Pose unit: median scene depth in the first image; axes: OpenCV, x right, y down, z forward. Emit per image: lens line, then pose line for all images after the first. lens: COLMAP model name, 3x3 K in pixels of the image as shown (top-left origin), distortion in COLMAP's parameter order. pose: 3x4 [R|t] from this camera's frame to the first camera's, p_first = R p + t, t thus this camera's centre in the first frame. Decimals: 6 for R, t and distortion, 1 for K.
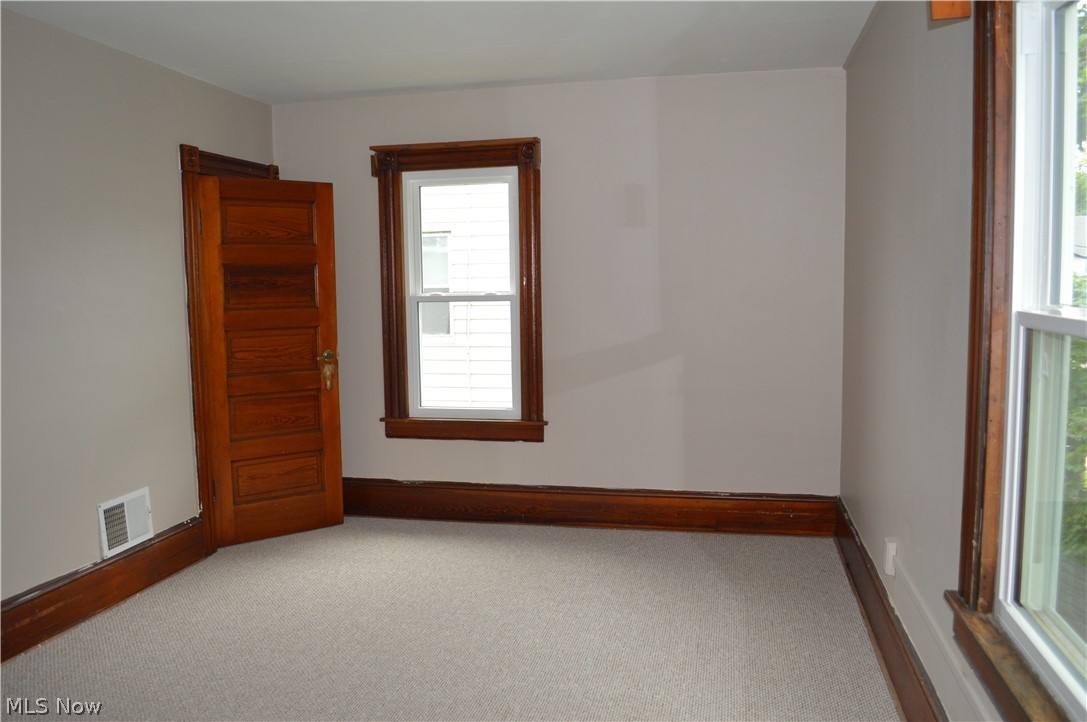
lens RADIAL K [[874.4, 0, 543.5], [0, 874.4, 361.0], [0, 0, 1]] dist [-0.078762, -0.001312]
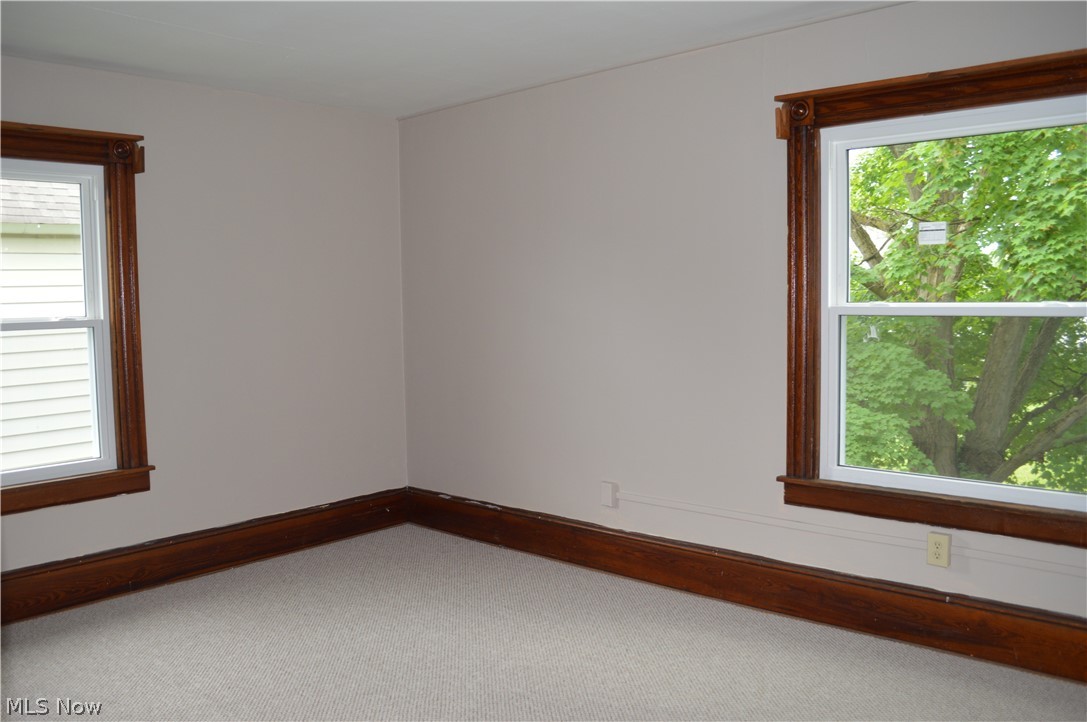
lens RADIAL K [[874.4, 0, 543.5], [0, 874.4, 361.0], [0, 0, 1]] dist [-0.078762, -0.001312]
pose [[0.477807, -0.055291, 0.876723, -0.542010], [0.086494, 0.996129, 0.015683, -0.013162], [-0.874197, 0.068338, 0.480739, 0.244497]]
